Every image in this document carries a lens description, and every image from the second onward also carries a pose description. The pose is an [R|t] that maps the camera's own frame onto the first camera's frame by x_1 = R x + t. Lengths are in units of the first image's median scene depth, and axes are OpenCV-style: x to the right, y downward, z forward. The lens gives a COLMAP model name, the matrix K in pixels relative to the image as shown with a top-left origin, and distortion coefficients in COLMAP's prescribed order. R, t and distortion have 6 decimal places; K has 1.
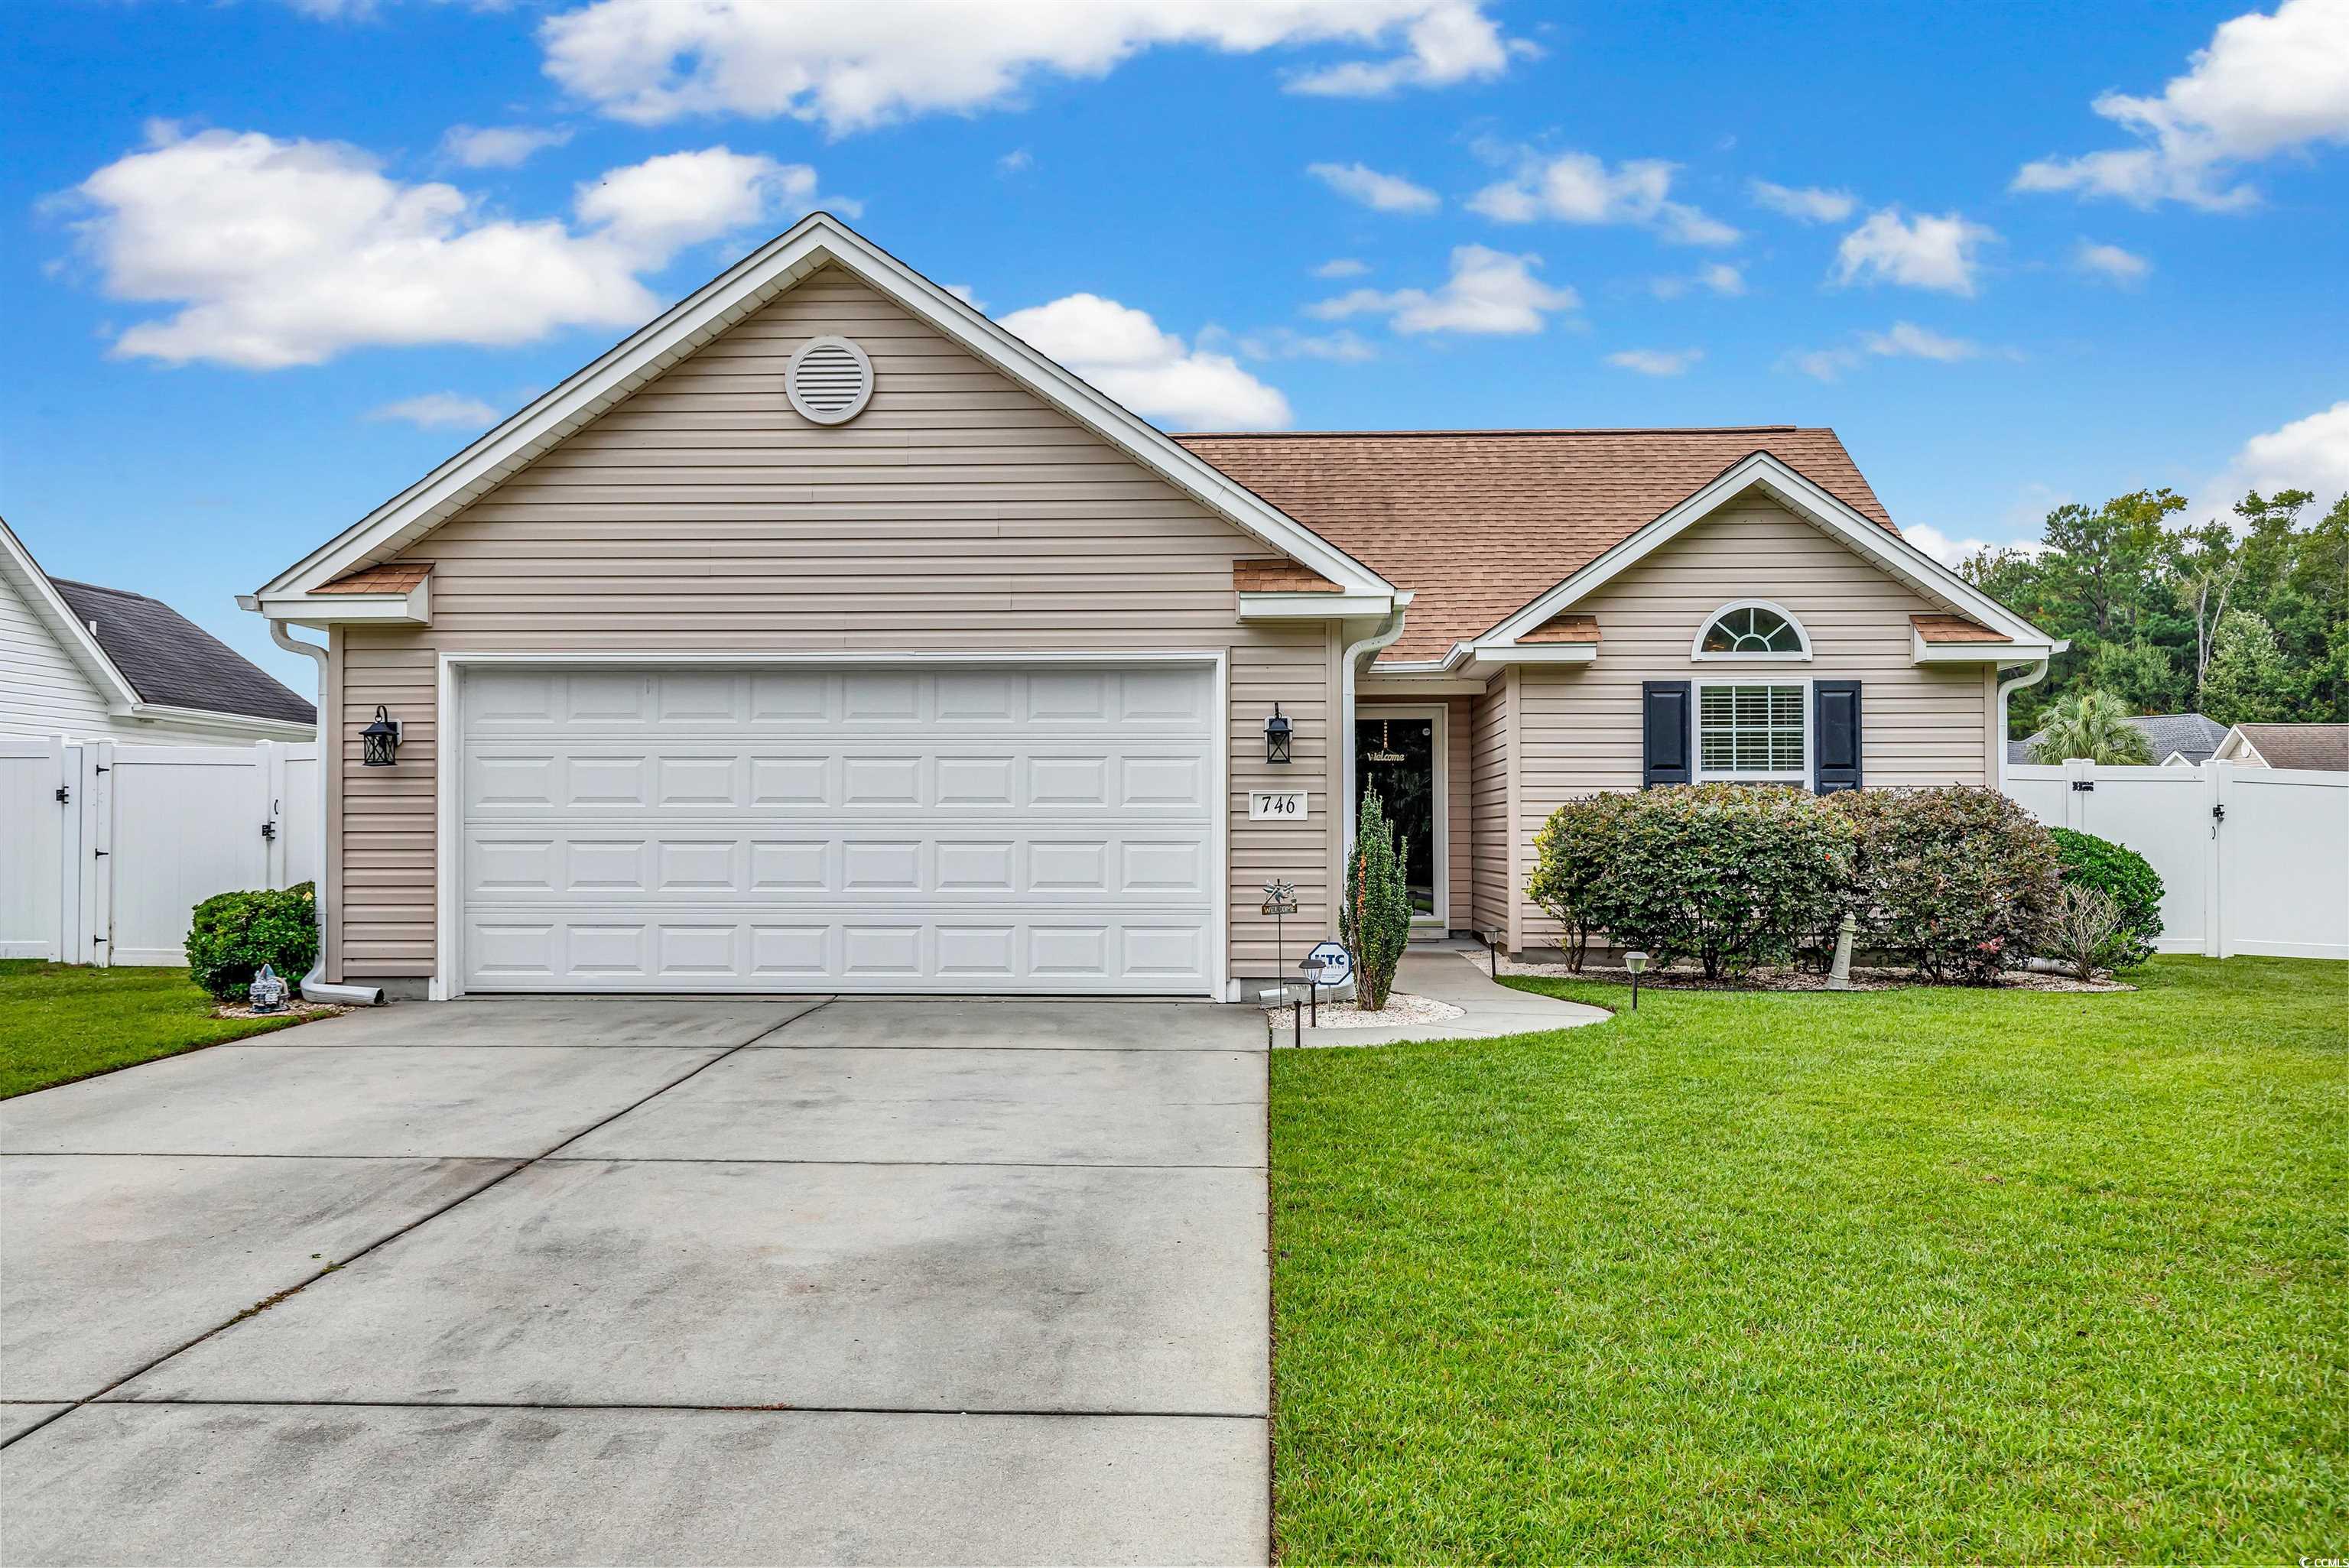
lens RADIAL K [[976.3, 0, 1177.3], [0, 976.3, 792.5], [0, 0, 1]] dist [0.000957, 0.000315]
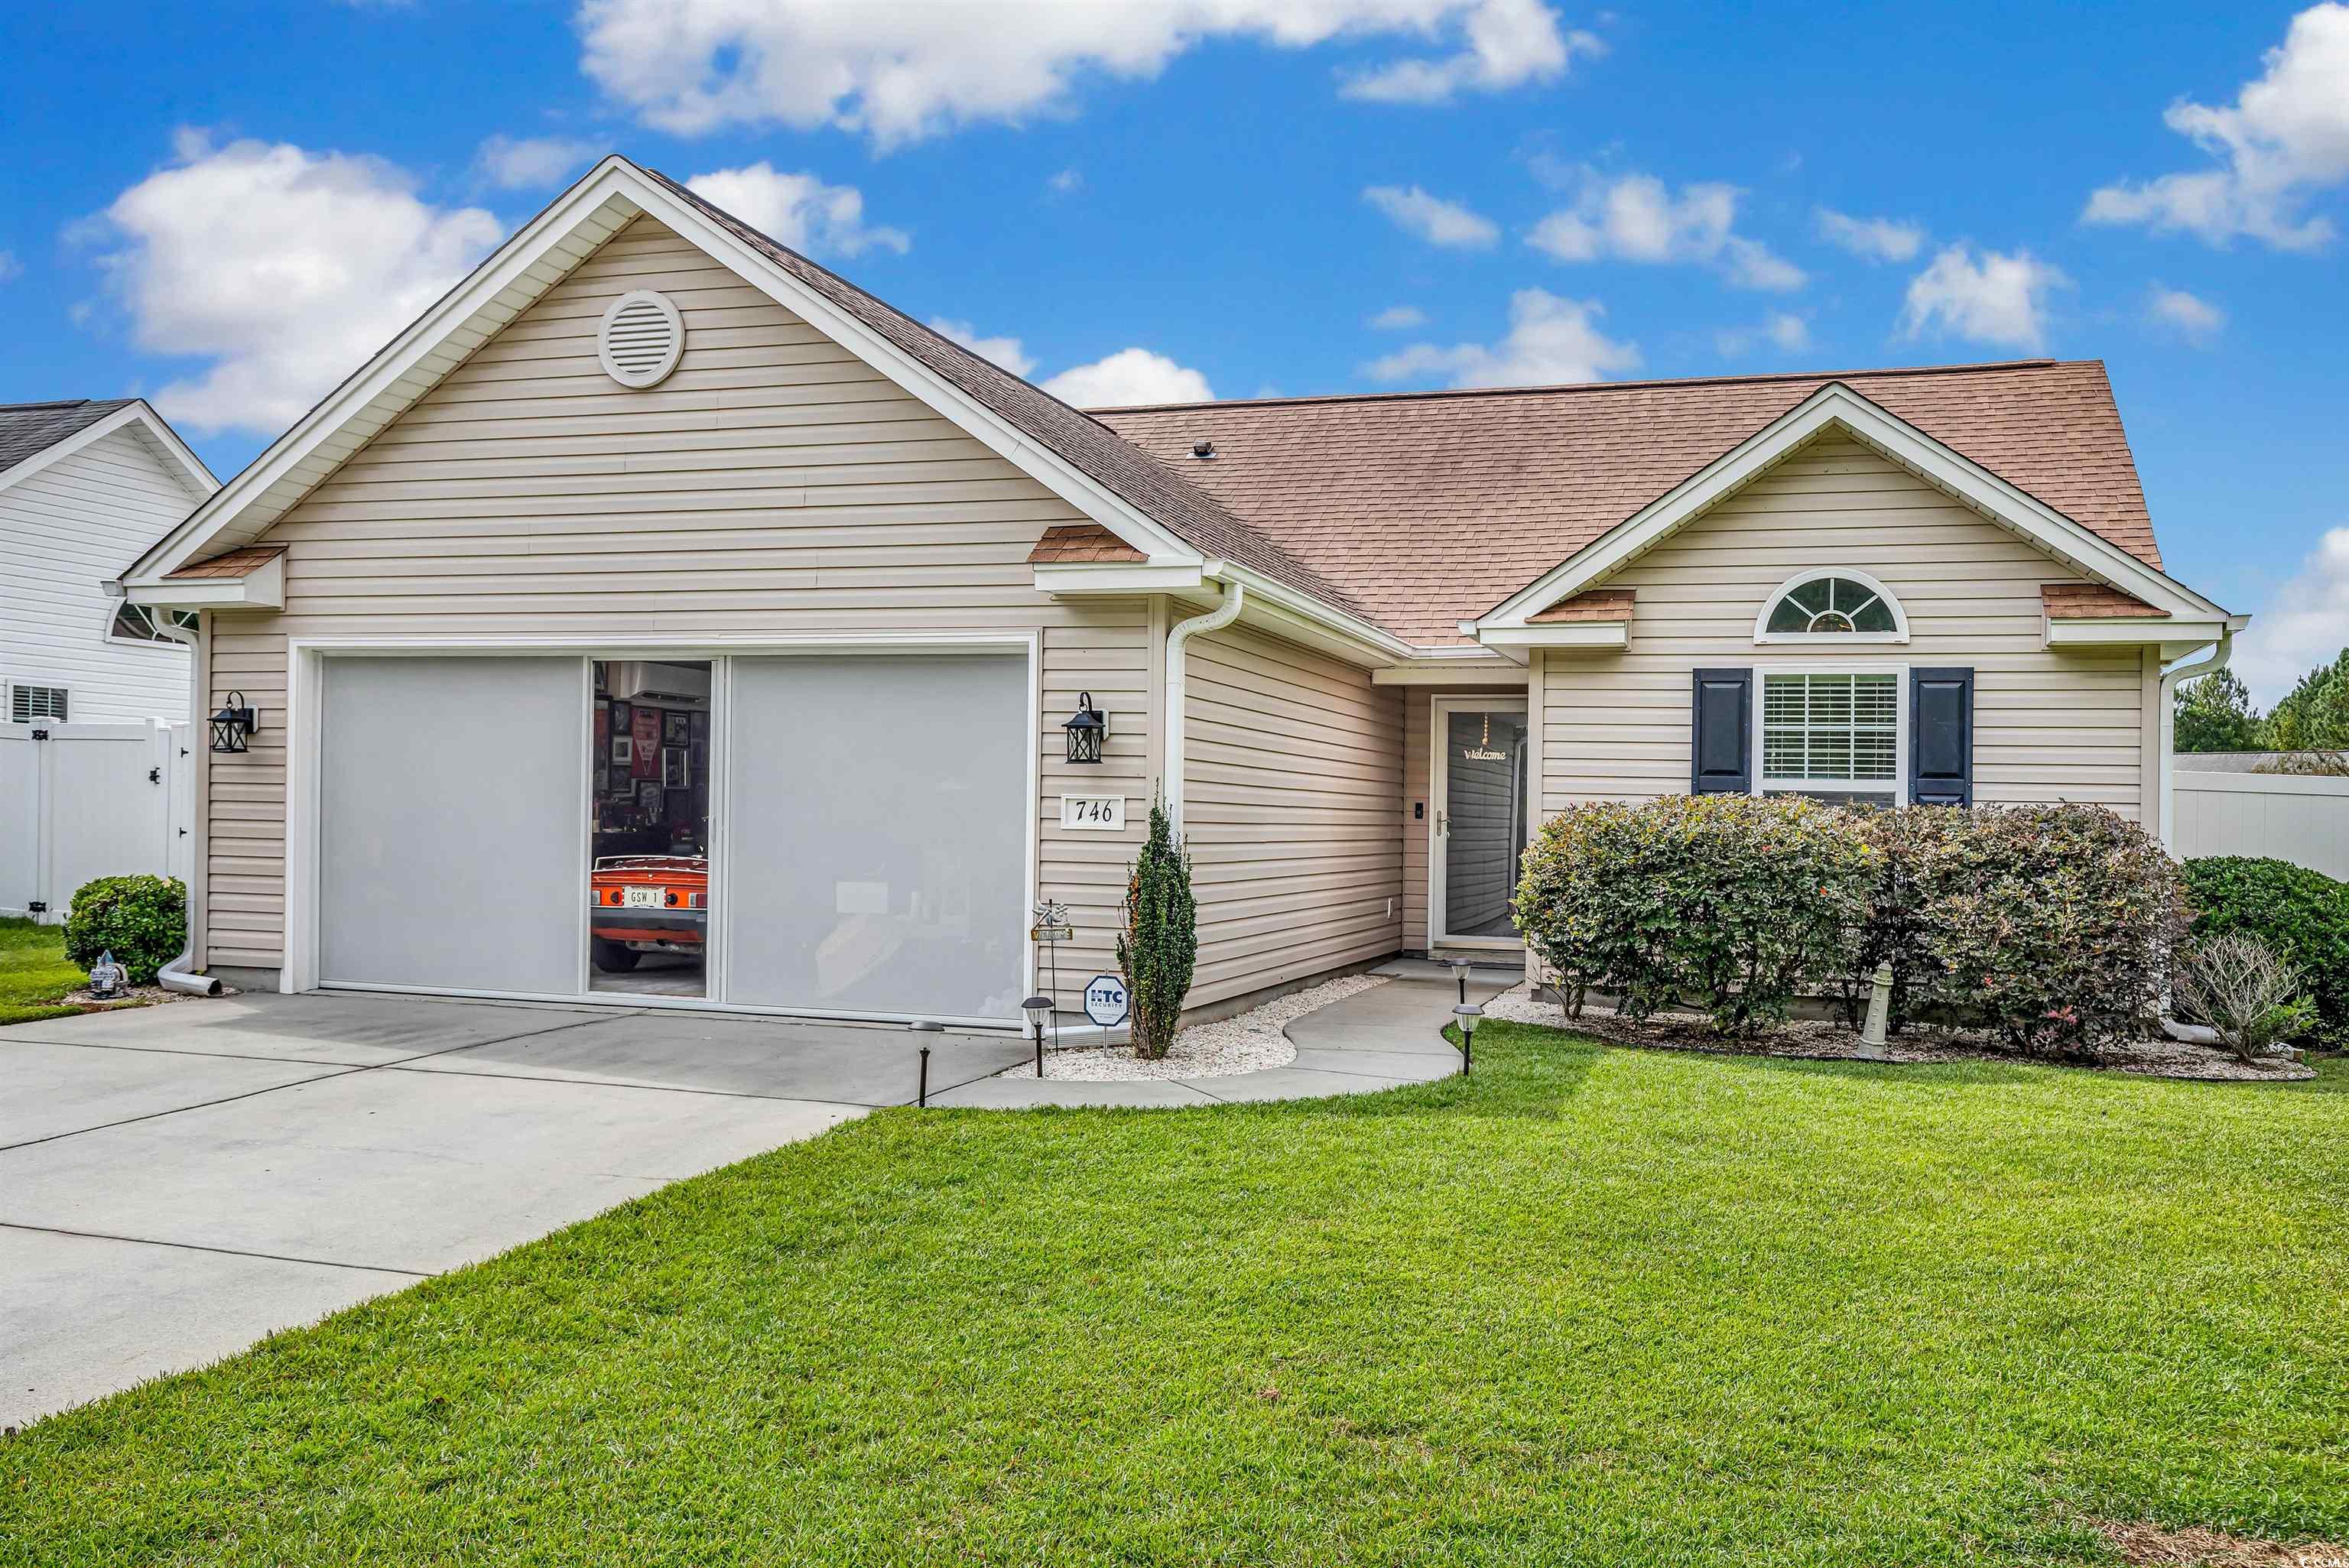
lens RADIAL K [[1051.7, 0, 1193.2], [0, 1051.7, 794.3], [0, 0, 1]] dist [0.000873, 0.000370]
pose [[0.989408, 0.018005, -0.144040, 0.200988], [-0.017280, 0.999831, 0.006285, -0.006195], [0.144128, -0.003729, 0.989552, 0.060908]]
